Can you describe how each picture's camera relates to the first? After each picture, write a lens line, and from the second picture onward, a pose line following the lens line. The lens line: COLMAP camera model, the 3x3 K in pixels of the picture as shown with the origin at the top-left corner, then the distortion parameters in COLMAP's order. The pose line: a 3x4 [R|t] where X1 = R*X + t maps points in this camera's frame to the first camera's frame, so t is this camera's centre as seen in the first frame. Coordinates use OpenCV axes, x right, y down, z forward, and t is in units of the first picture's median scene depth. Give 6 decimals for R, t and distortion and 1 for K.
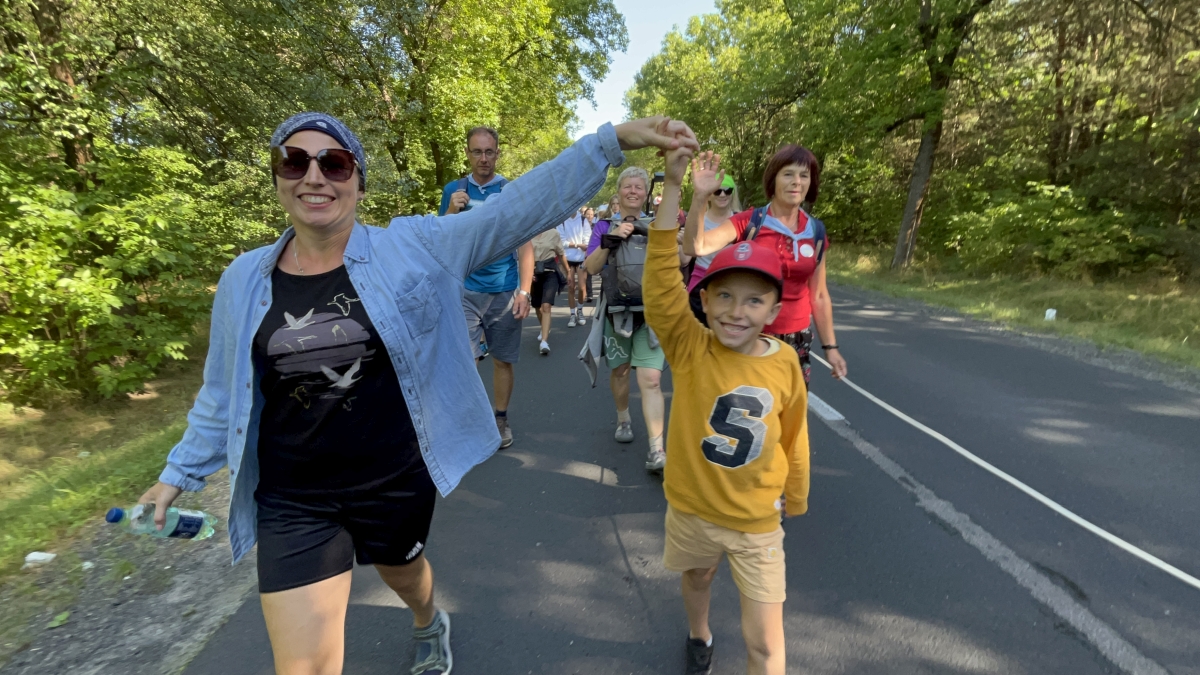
lens RADIAL K [[569.9, 0, 600.5], [0, 569.9, 337.1], [0, 0, 1]] dist [-0.002921, -0.000723]
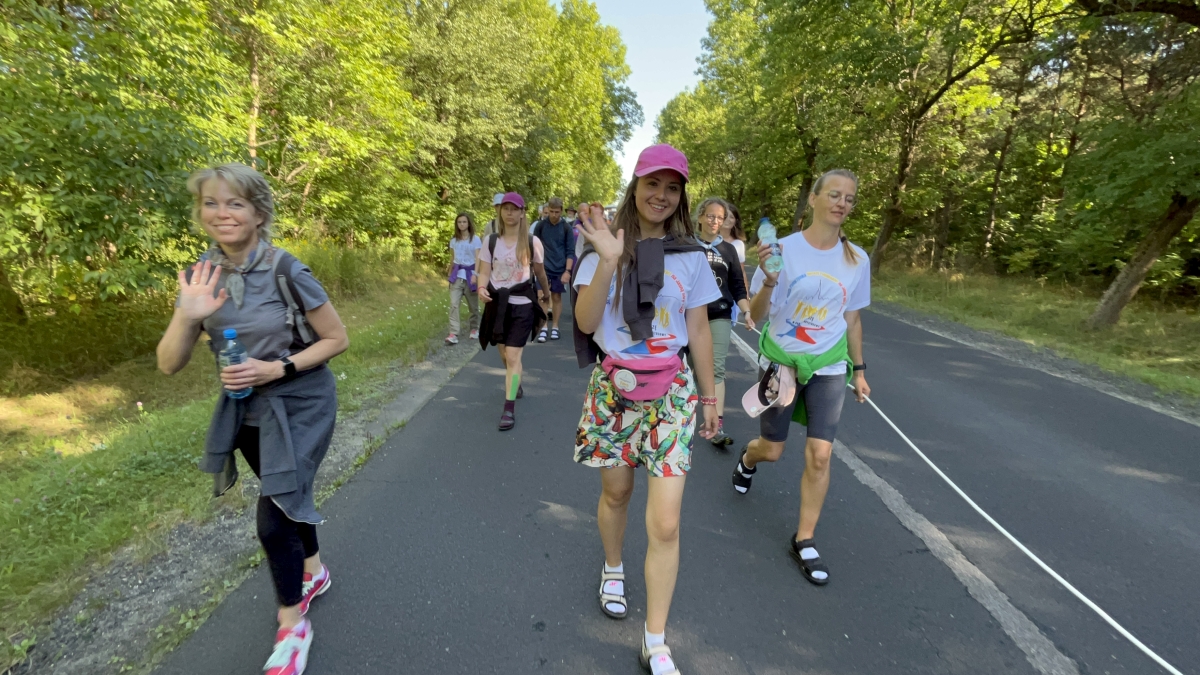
lens RADIAL K [[569.9, 0, 595.2], [0, 569.9, 338.5], [0, 0, 1]] dist [-0.002921, -0.000723]
pose [[0.997049, 0.052586, -0.055935, 0.030242], [-0.052749, 0.998607, -0.001448, 0.137327], [0.055781, 0.004394, 0.998433, -0.668125]]
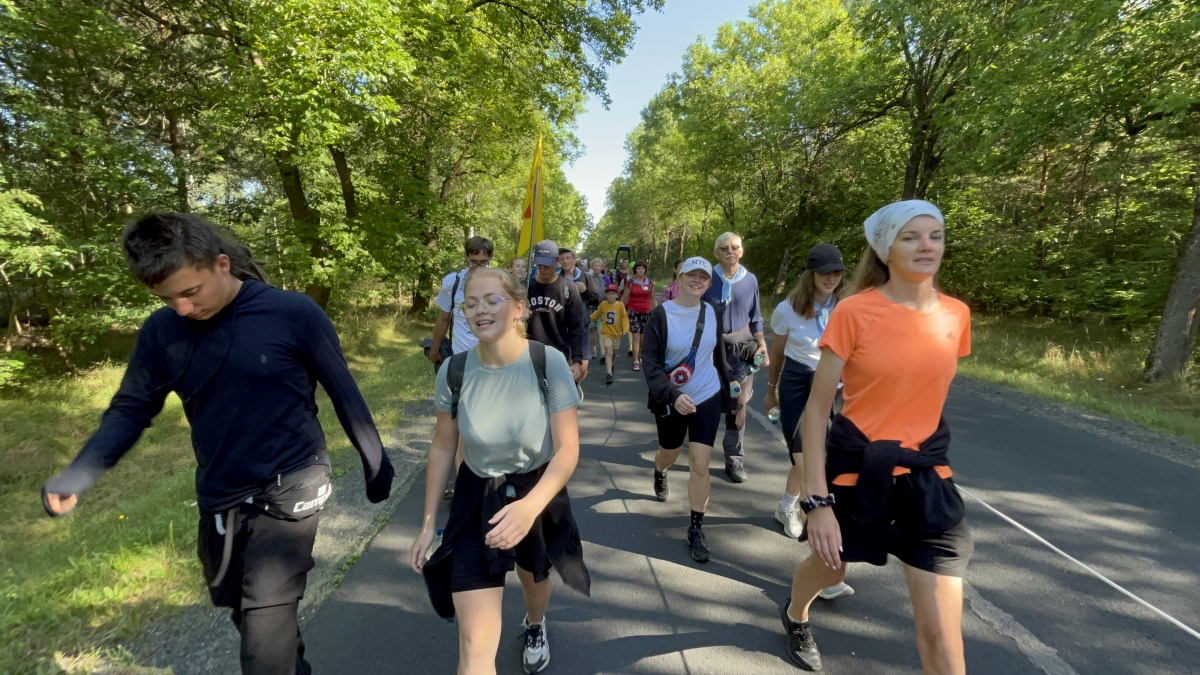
lens RADIAL K [[569.9, 0, 598.5], [0, 569.9, 337.5], [0, 0, 1]] dist [-0.002921, -0.000723]
pose [[0.999849, 0.015597, 0.007621, -0.020329], [-0.014912, 0.996452, -0.082836, -0.089164], [-0.008886, 0.082710, 0.996534, 0.385127]]
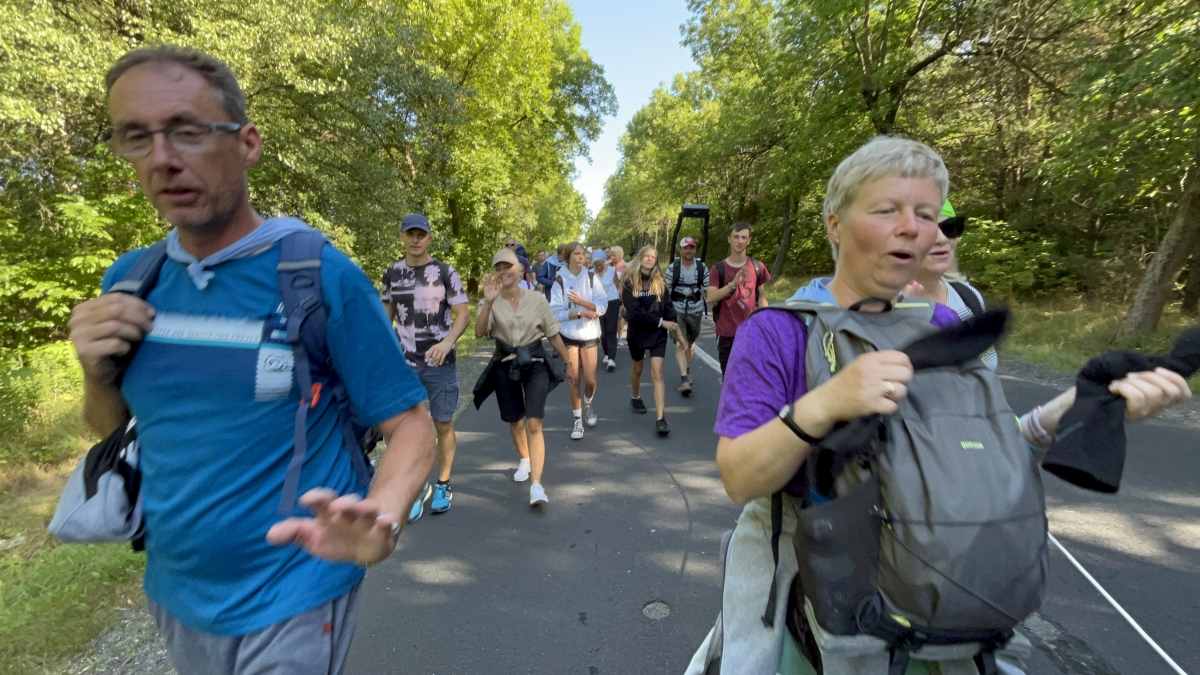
lens RADIAL K [[569.9, 0, 599.7], [0, 569.9, 339.0], [0, 0, 1]] dist [-0.002921, -0.000723]
pose [[0.999535, -0.030321, -0.003333, 0.001838], [0.030062, 0.997696, -0.060825, 0.015835], [0.005169, 0.060696, 0.998143, -0.111930]]
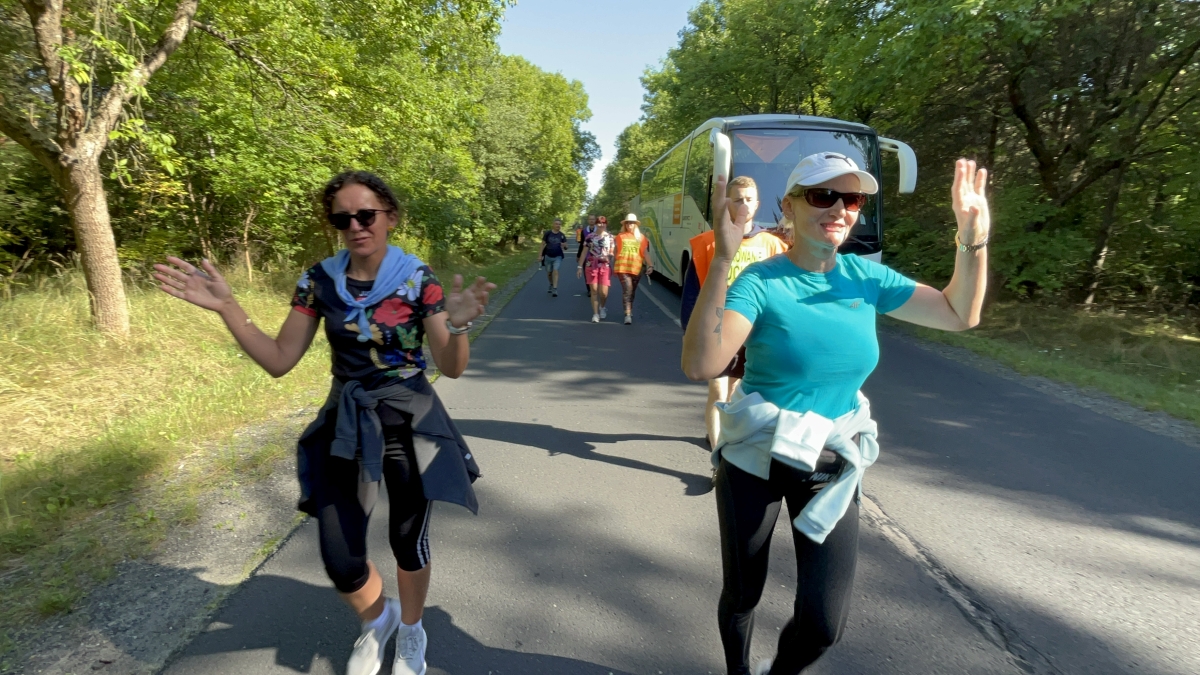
lens RADIAL K [[569.9, 0, 597.7], [0, 569.9, 341.5], [0, 0, 1]] dist [-0.002921, -0.000723]
pose [[0.999255, 0.038377, 0.004188, 0.047711], [-0.038326, 0.999197, -0.011638, 0.261893], [-0.004631, 0.011469, 0.999924, -1.263217]]
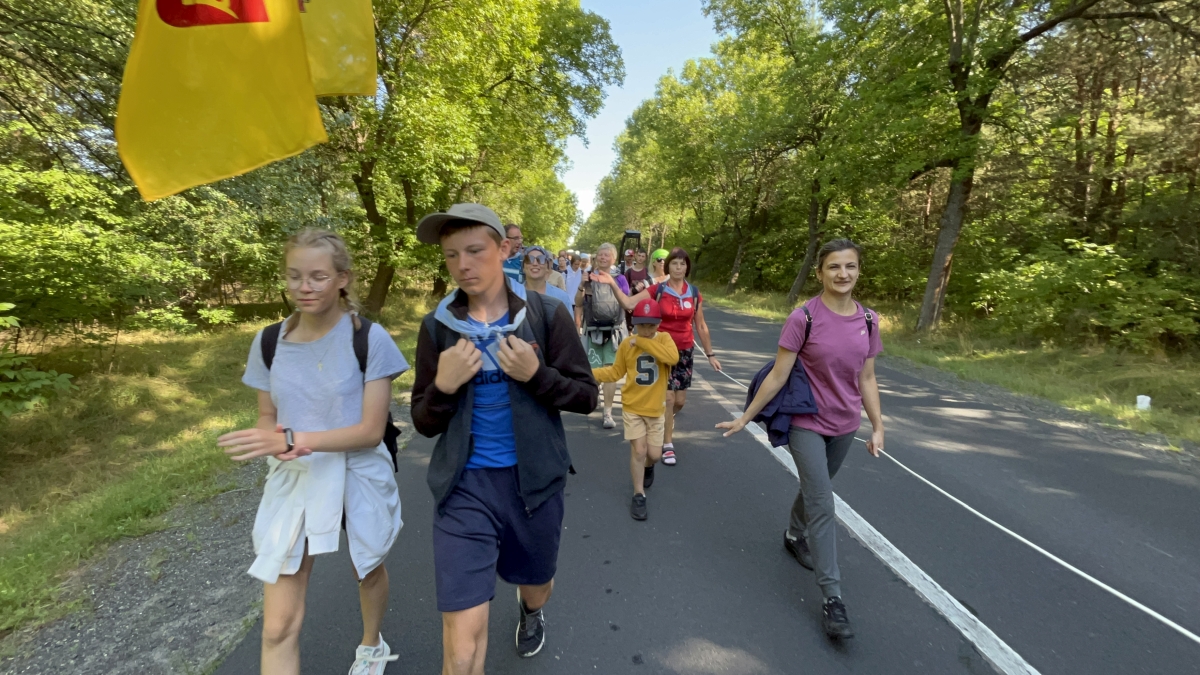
lens RADIAL K [[569.9, 0, 600.6], [0, 569.9, 337.7], [0, 0, 1]] dist [-0.002921, -0.000723]
pose [[0.999363, 0.023208, 0.027127, -0.004542], [-0.021232, 0.997252, -0.070971, -0.030371], [-0.028699, 0.070350, 0.997109, 0.109592]]
